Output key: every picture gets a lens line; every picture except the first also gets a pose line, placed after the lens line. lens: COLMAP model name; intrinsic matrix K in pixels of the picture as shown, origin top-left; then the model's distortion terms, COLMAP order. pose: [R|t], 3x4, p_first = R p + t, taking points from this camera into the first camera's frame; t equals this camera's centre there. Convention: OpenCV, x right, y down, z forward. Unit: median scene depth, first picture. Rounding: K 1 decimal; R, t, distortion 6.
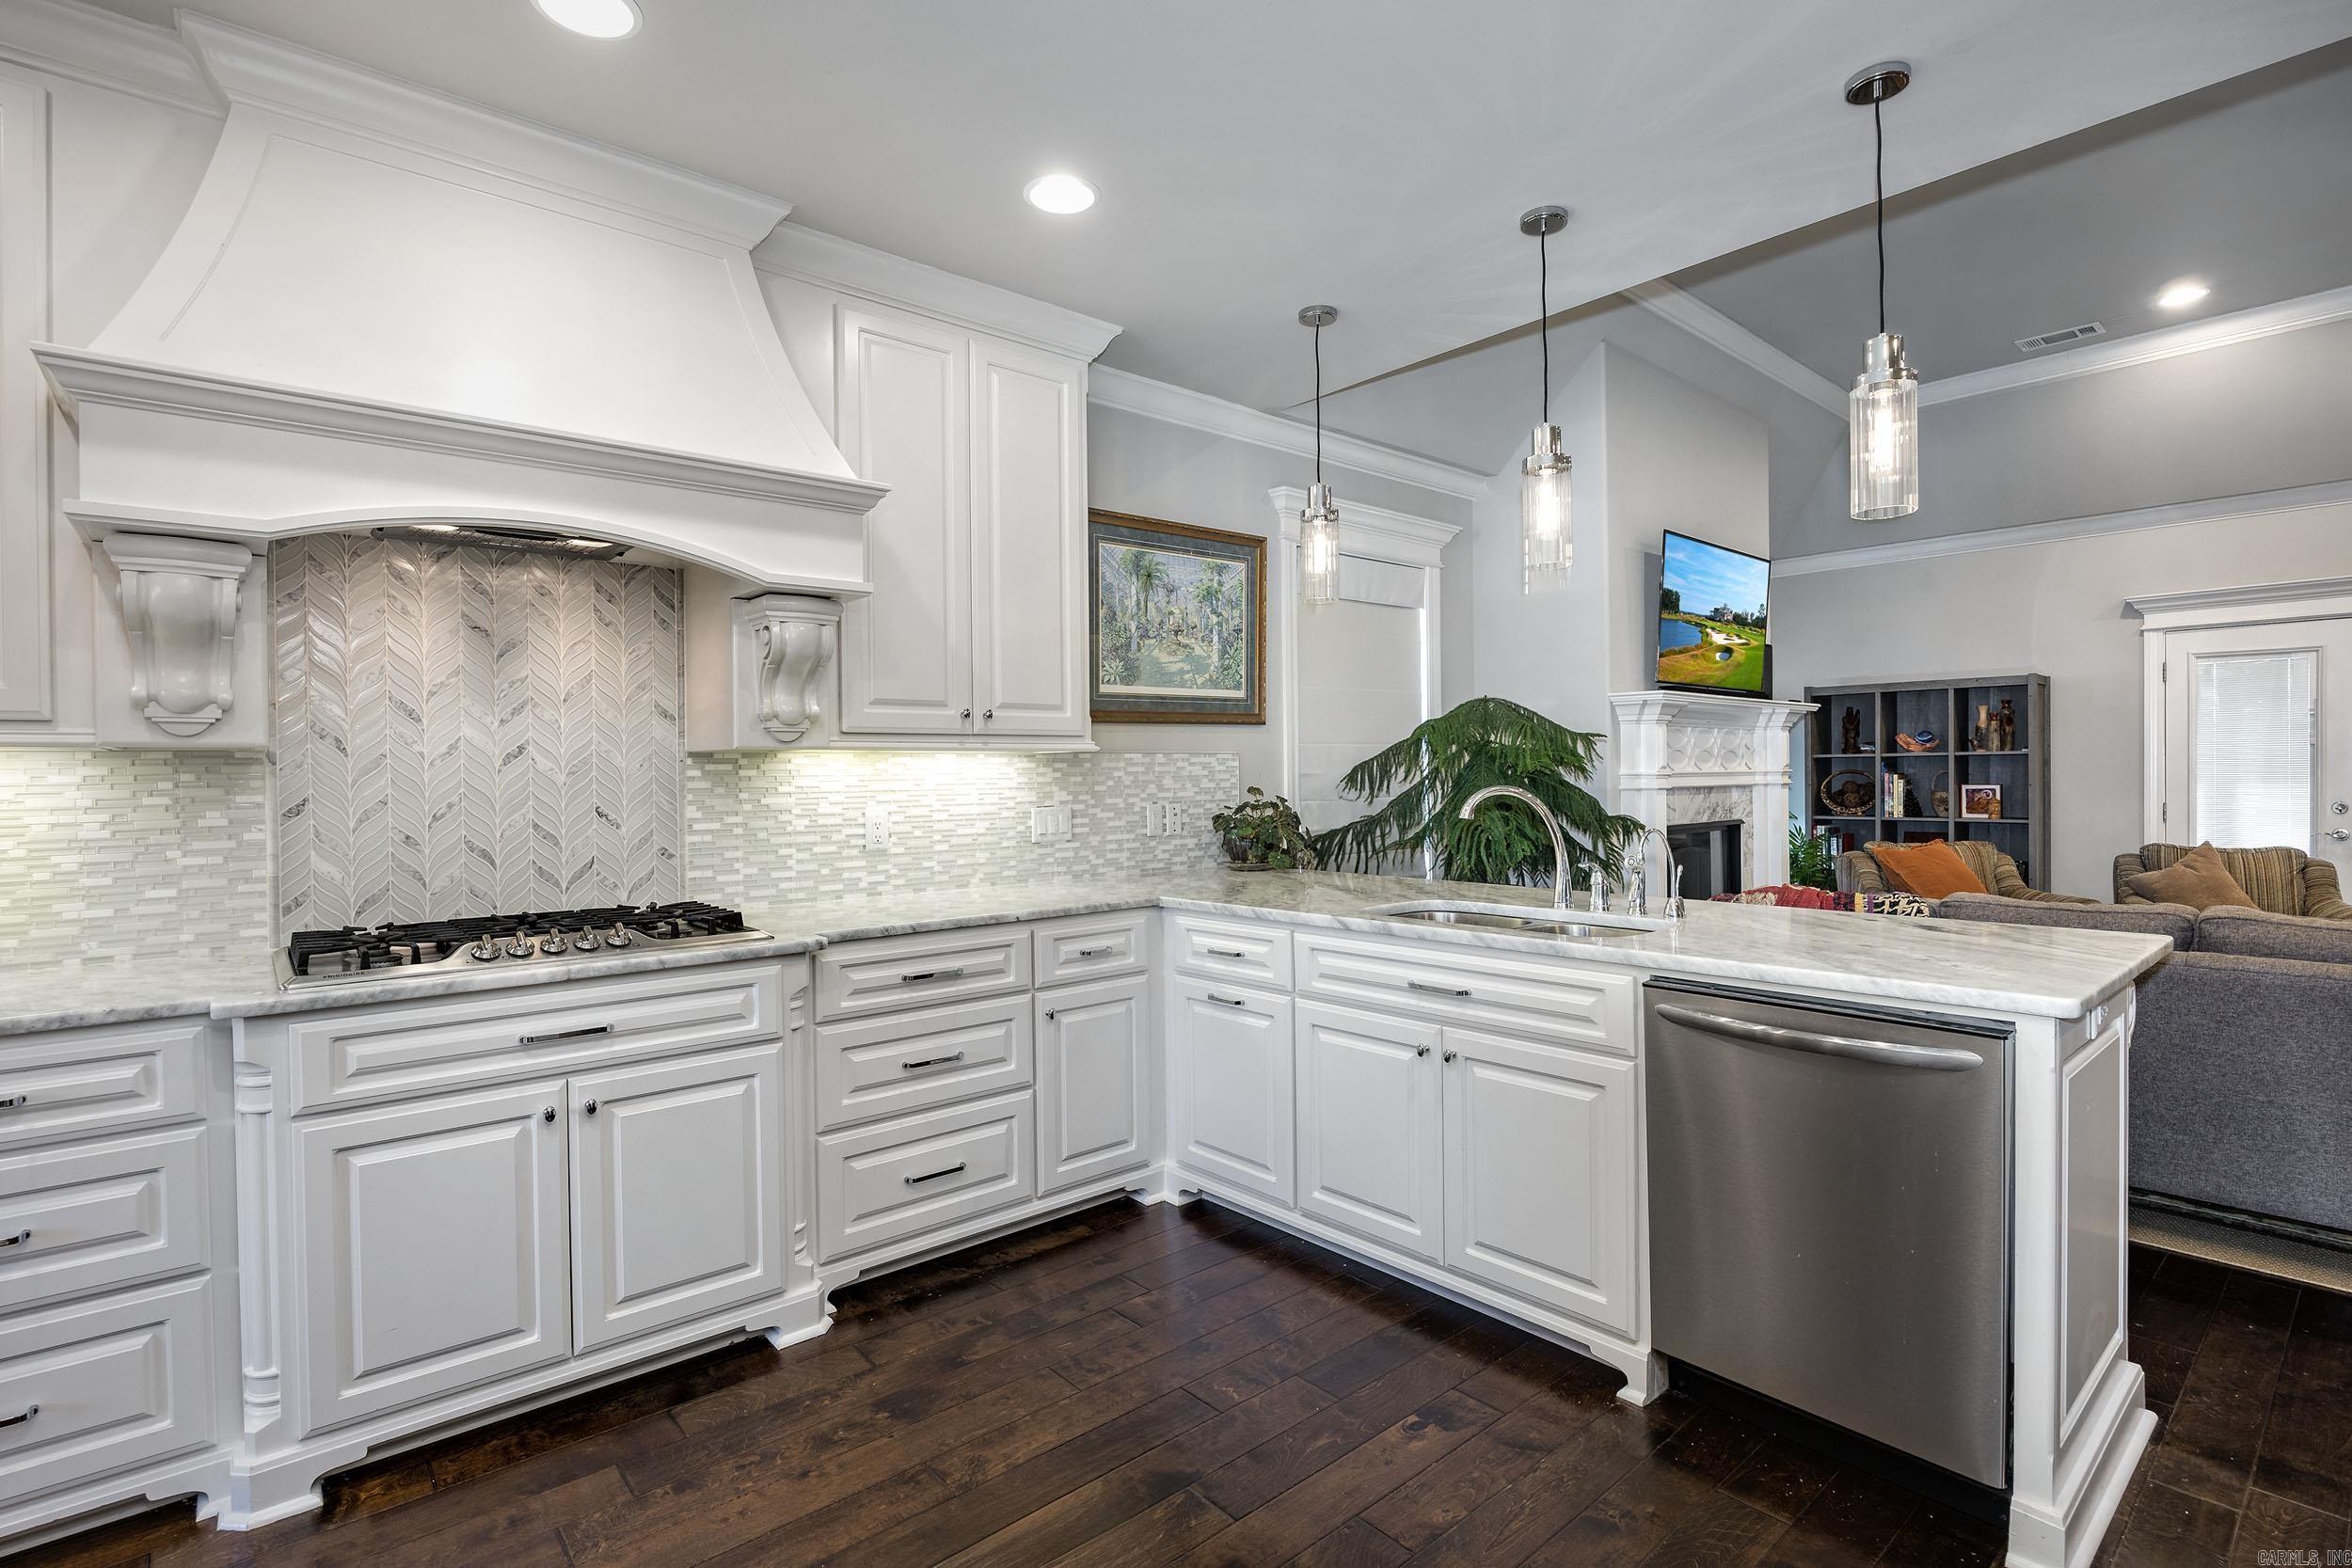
lens RADIAL K [[1099.2, 0, 1201.2], [0, 1099.2, 764.3], [0, 0, 1]] dist [-0.010592, 0.000569]
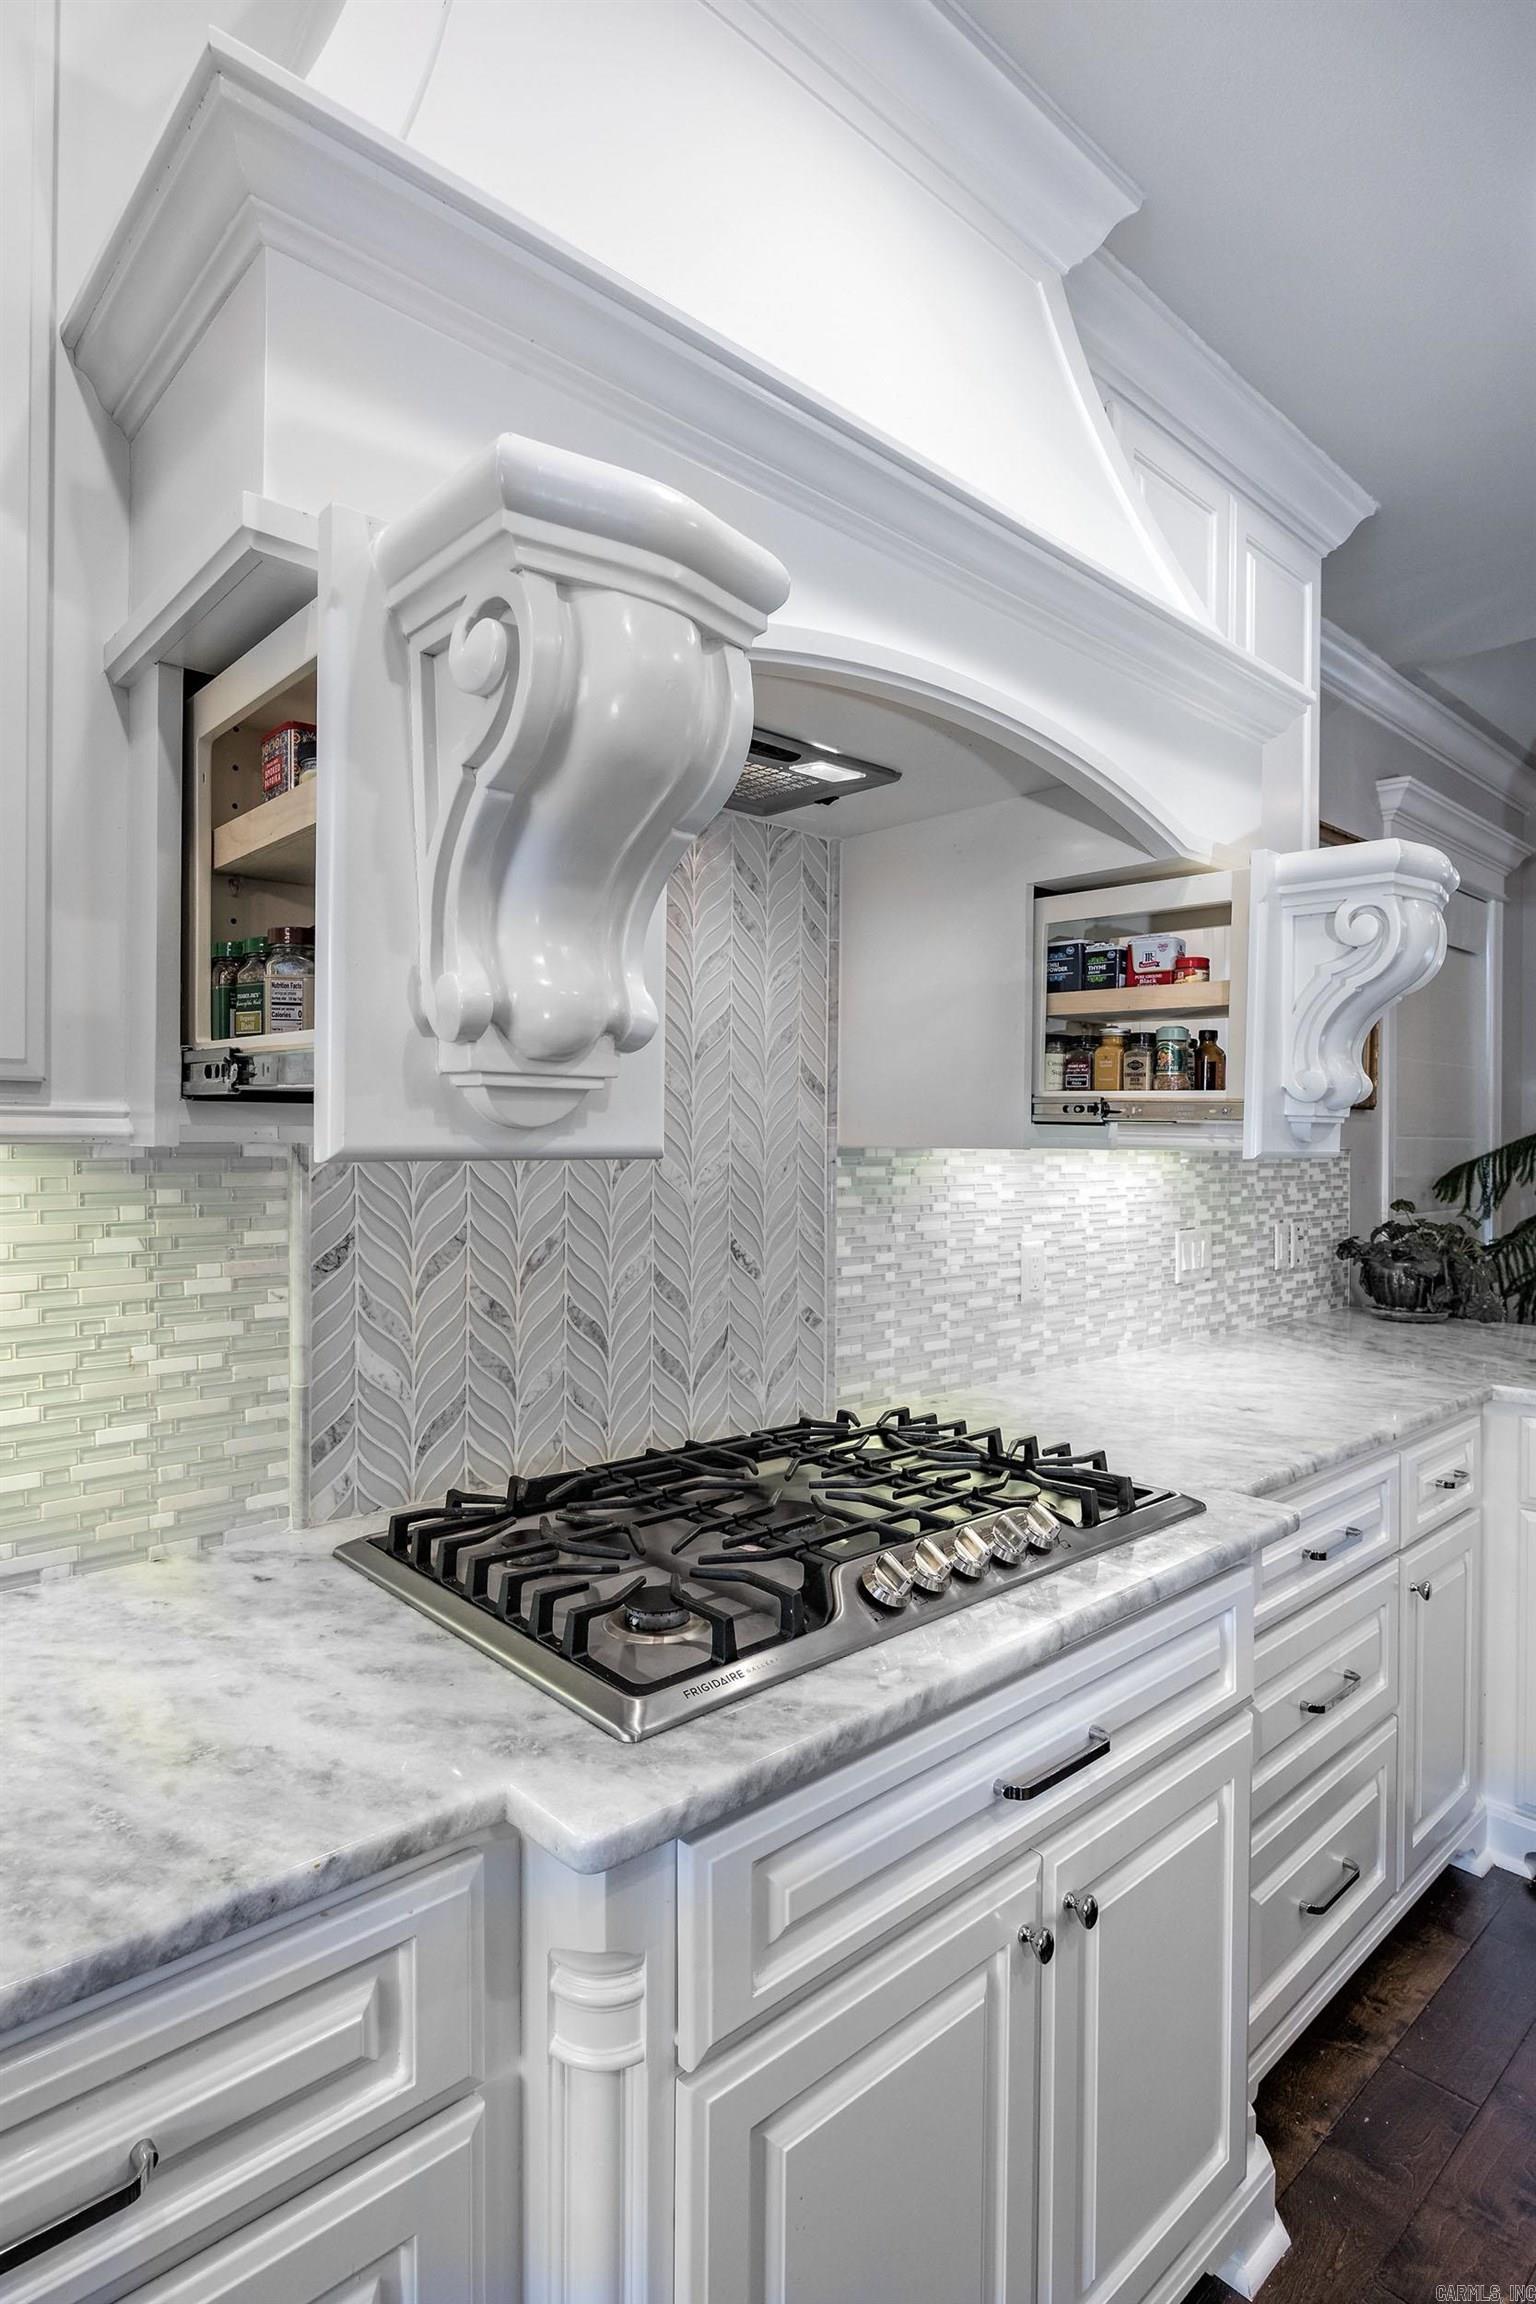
lens RADIAL K [[1180.1, 0, 758.3], [0, 1180.1, 1138.0], [0, 0, 1]] dist [-0.001810, -0.000654]
pose [[0.999619, 0.020383, 0.018611, -0.528090], [-0.020416, 0.999790, 0.001599, -0.016260], [-0.018574, -0.001978, 0.999826, 0.359977]]
